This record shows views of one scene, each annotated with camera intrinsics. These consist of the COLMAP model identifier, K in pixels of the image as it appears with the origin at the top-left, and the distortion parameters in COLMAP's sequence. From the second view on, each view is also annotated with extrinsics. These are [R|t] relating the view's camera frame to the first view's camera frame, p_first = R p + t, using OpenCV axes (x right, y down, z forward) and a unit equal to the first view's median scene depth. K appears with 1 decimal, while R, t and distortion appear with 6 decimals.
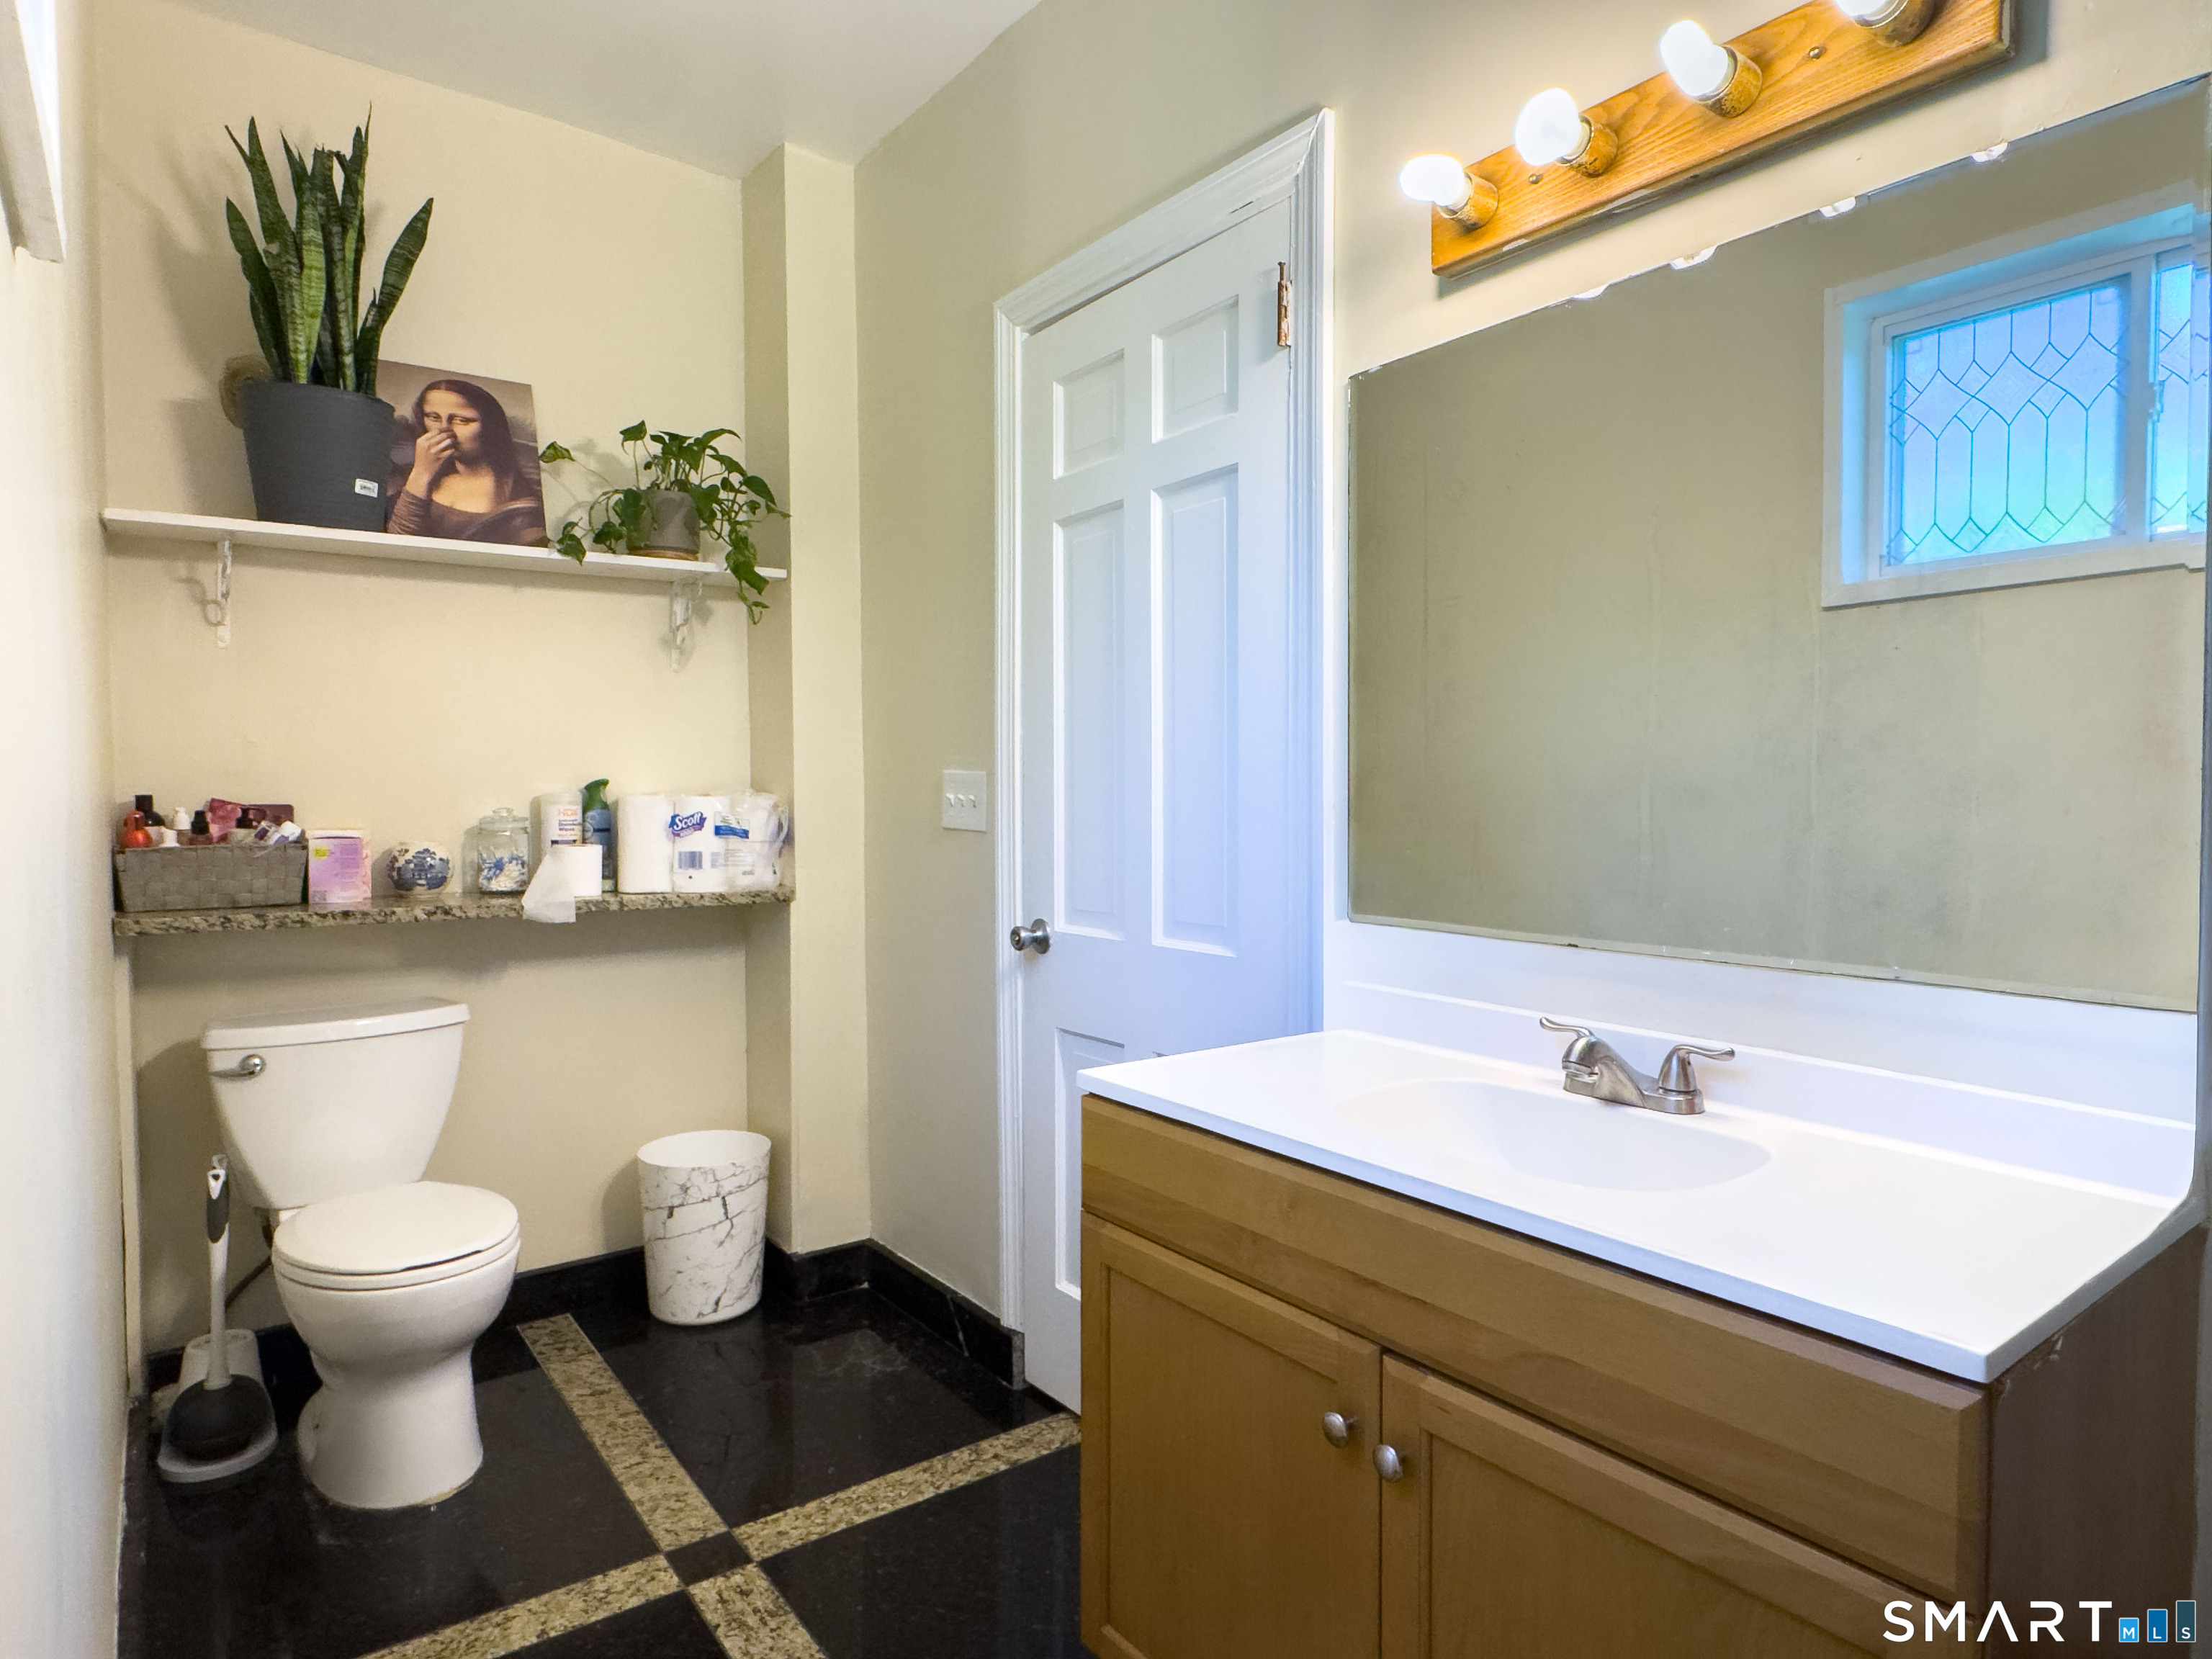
lens RADIAL K [[1248.6, 0, 1109.7], [0, 1248.6, 843.1], [0, 0, 1]] dist [-0.007310, -0.000222]
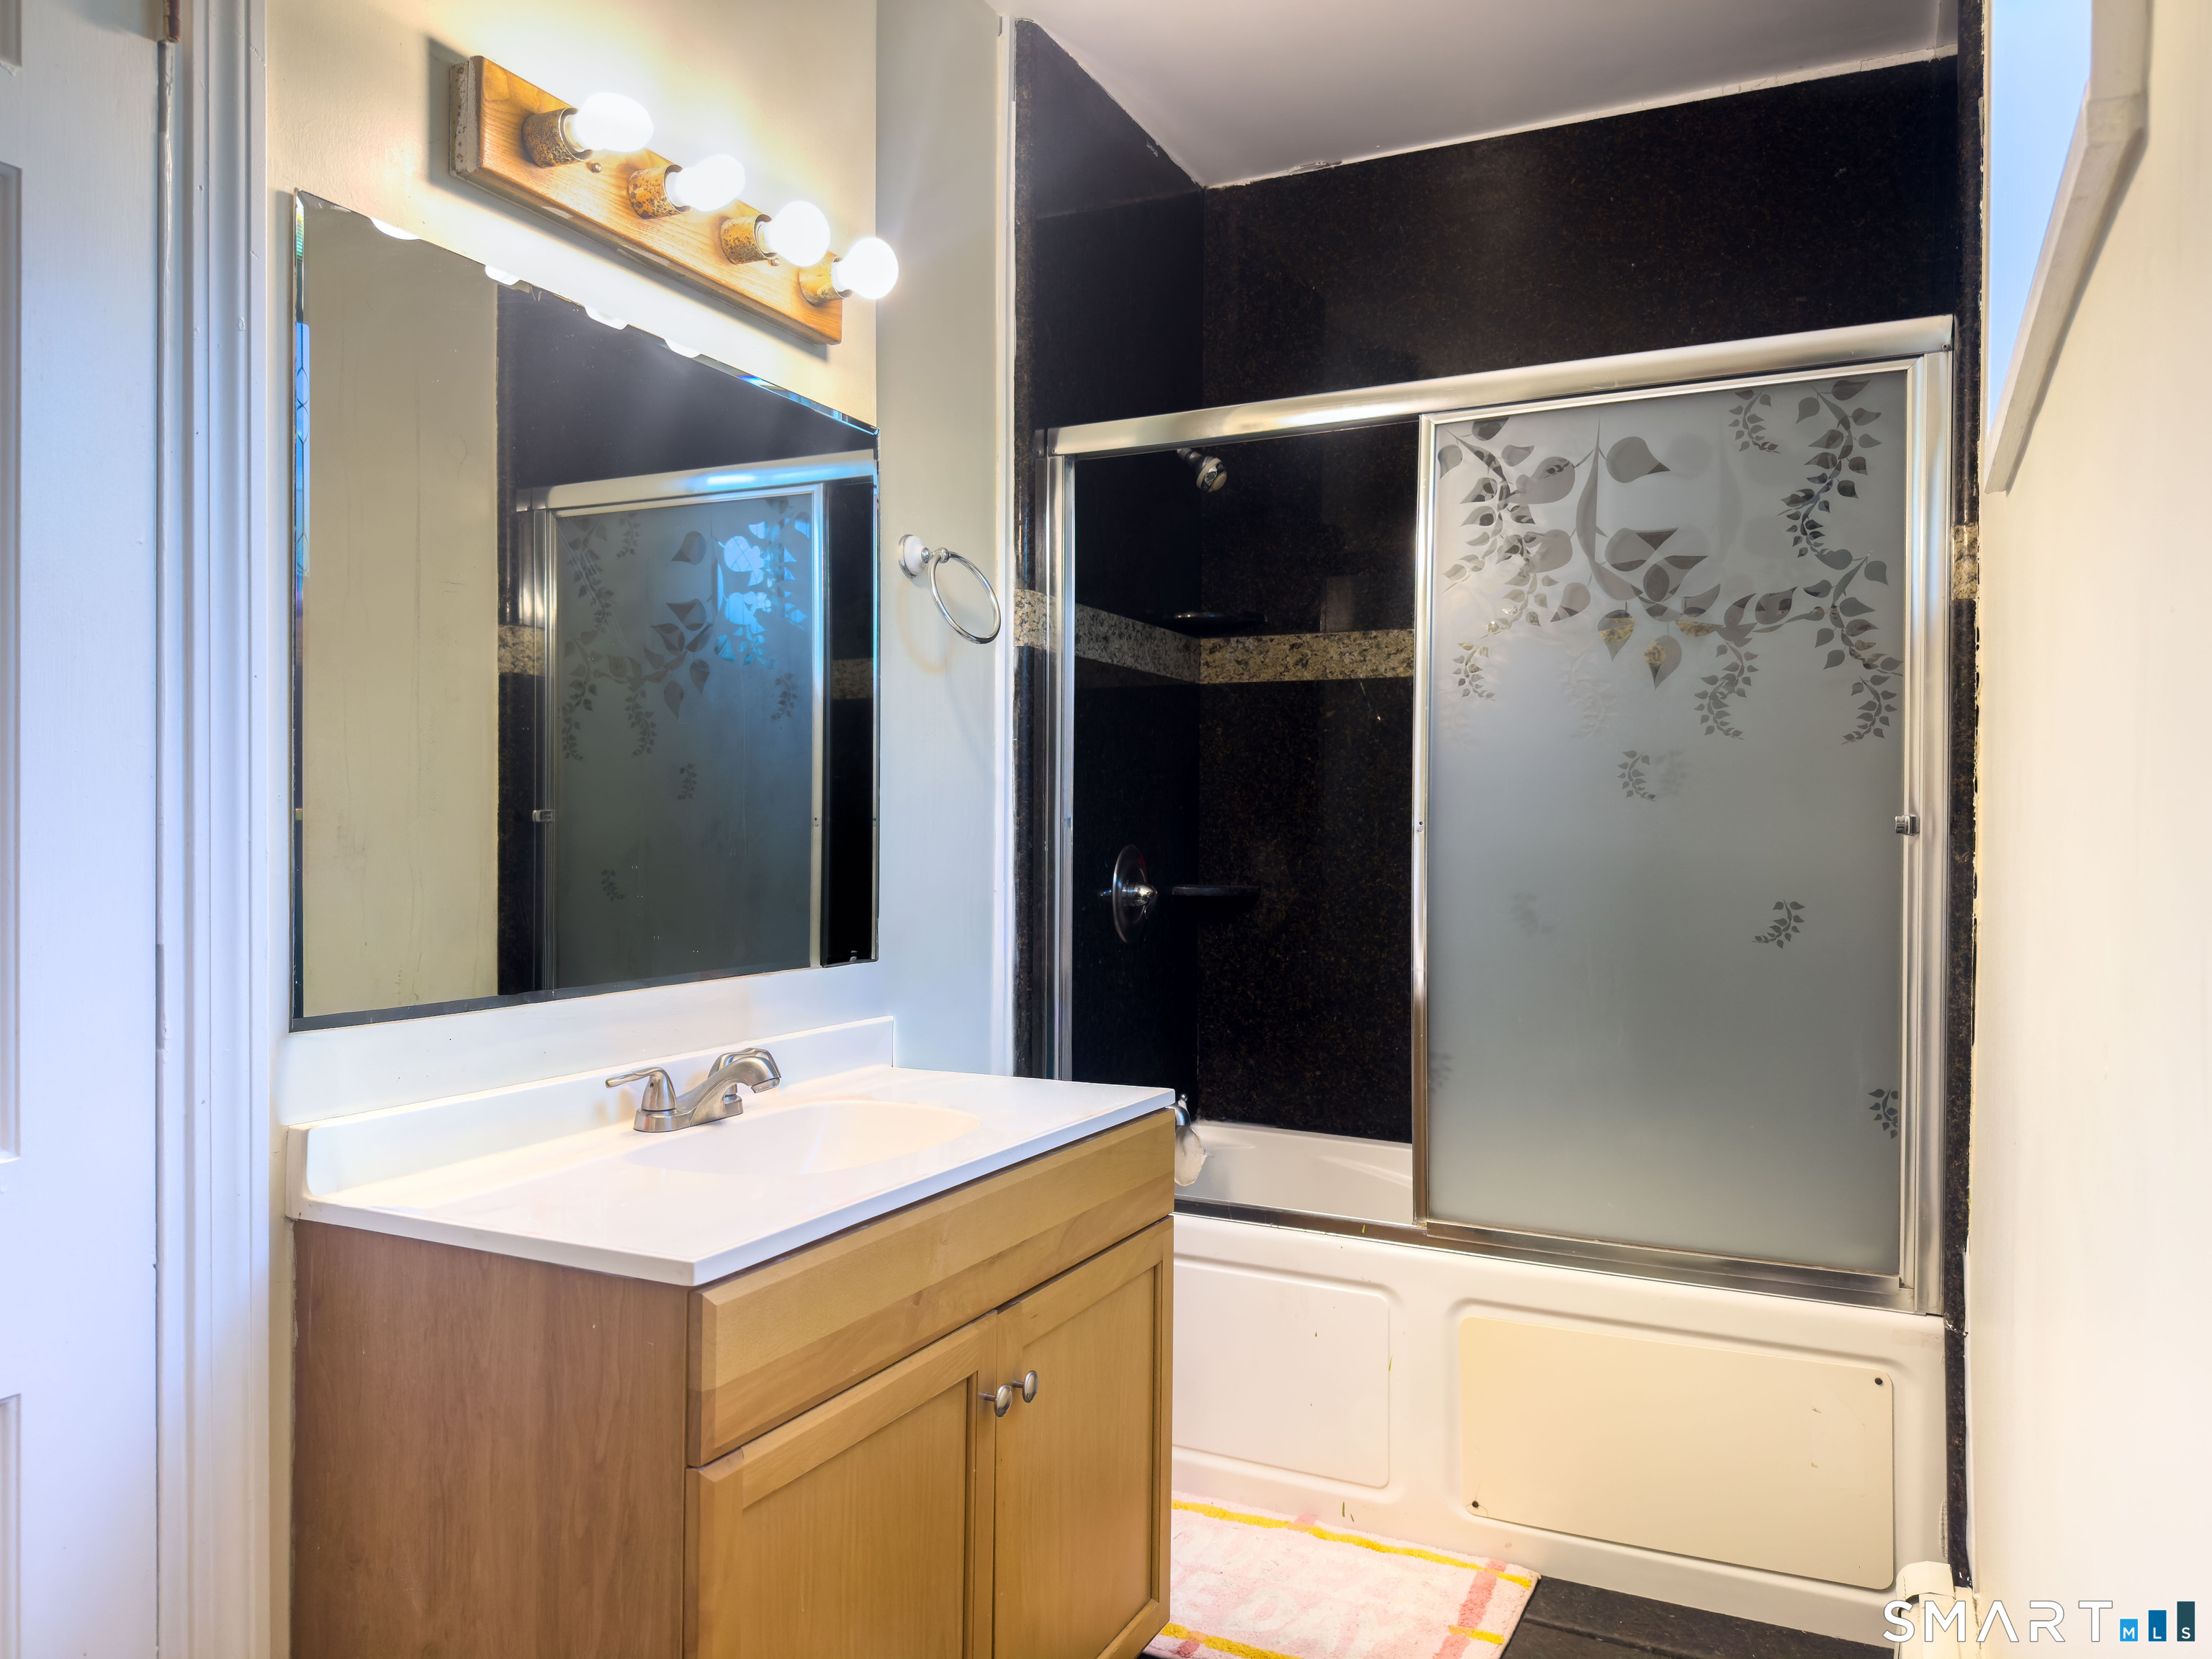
lens RADIAL K [[1537.2, 0, 1110.4], [0, 1537.2, 824.5], [0, 0, 1]] dist [0.005269, -0.001640]
pose [[-0.430107, 0.000493, 0.902778, -0.907832], [0.027681, 0.999537, 0.012642, -0.051751], [-0.902354, 0.030427, -0.429921, 1.230530]]
